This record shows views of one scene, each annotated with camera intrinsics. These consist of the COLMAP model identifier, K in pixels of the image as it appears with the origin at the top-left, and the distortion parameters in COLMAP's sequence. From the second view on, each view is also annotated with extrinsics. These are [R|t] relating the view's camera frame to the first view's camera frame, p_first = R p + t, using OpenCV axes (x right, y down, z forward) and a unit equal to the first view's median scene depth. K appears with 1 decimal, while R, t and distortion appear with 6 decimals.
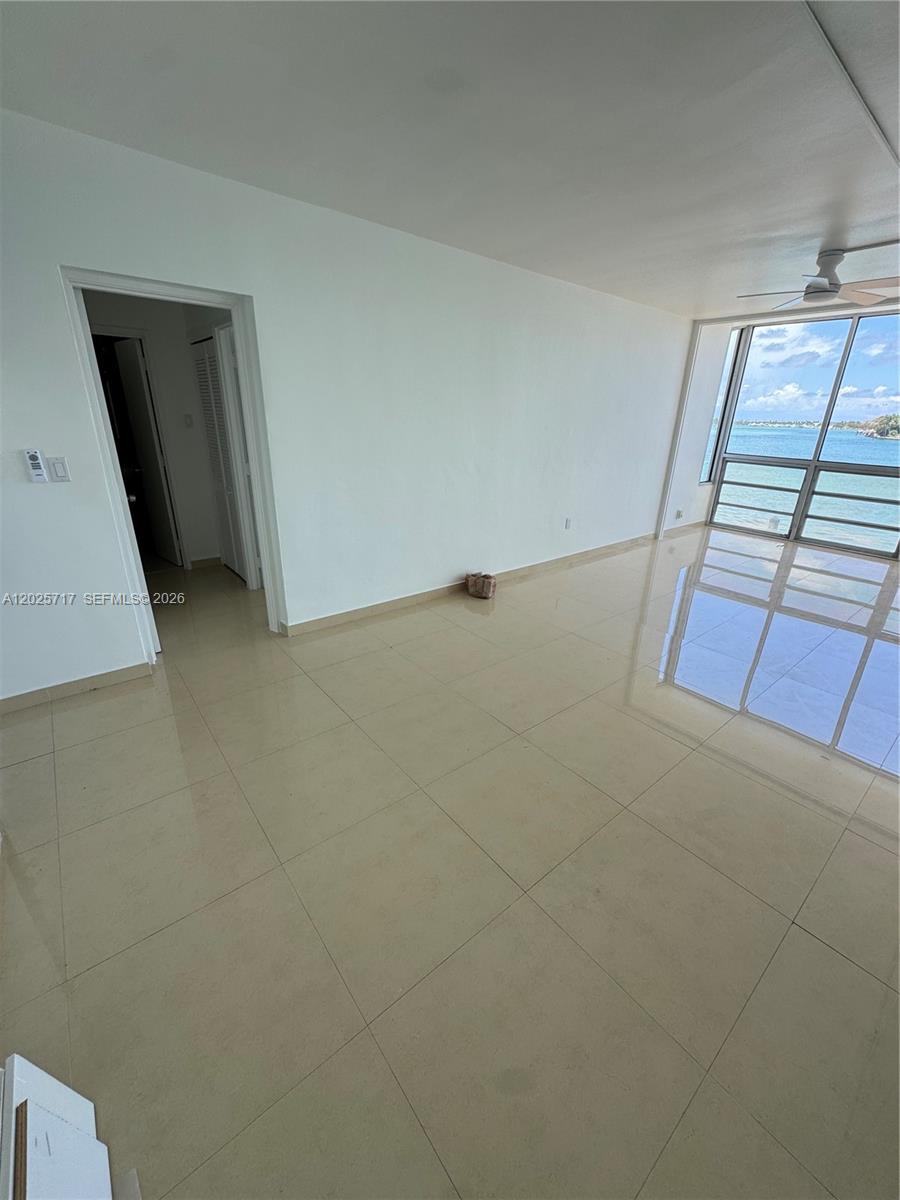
lens RADIAL K [[479.8, 0, 450.0], [0, 479.8, 600.8], [0, 0, 1]] dist [0.002022, 0.000835]
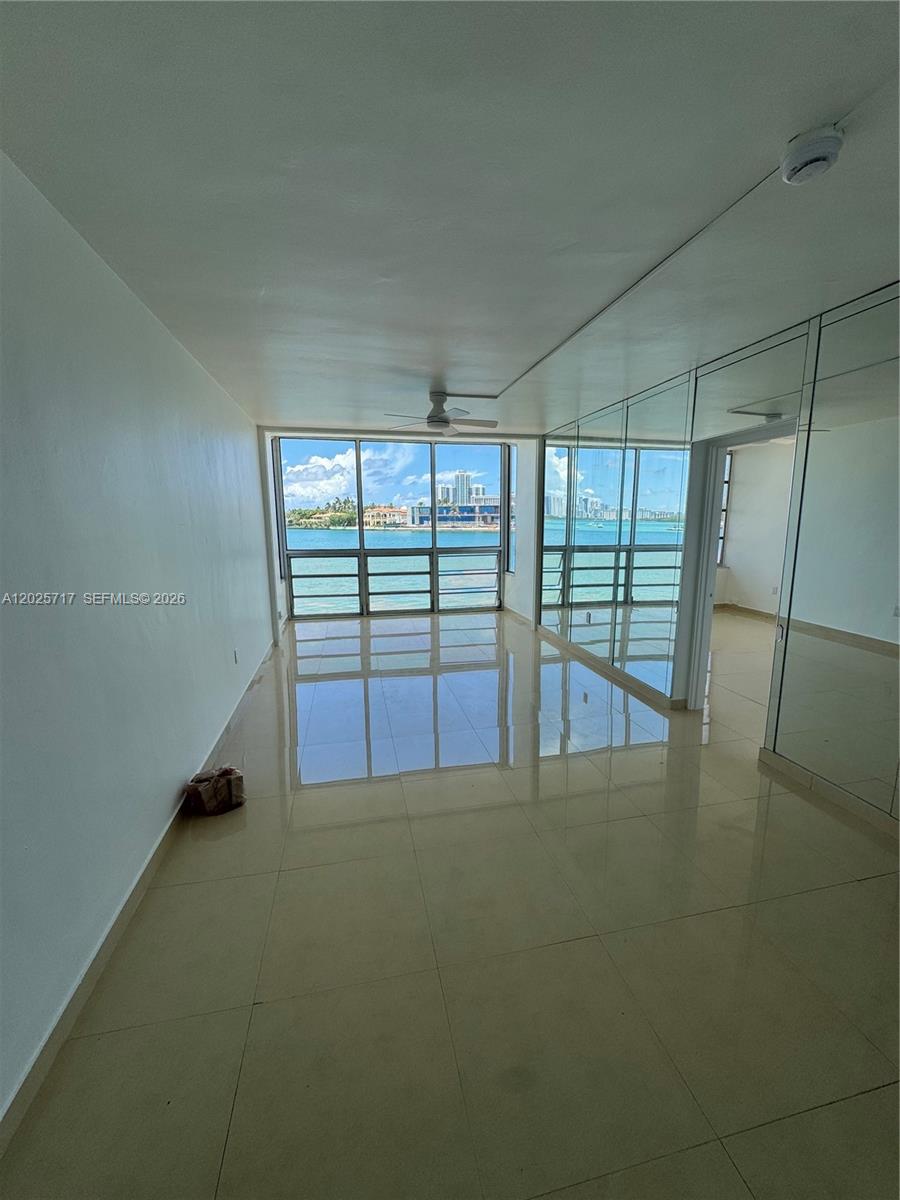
lens RADIAL K [[479.8, 0, 452.1], [0, 479.8, 598.6], [0, 0, 1]] dist [0.002022, 0.000835]
pose [[0.458123, -0.181805, 0.870098, -0.287749], [0.344313, 0.938737, 0.014860, -0.167767], [-0.819495, 0.292778, 0.492655, 0.378973]]
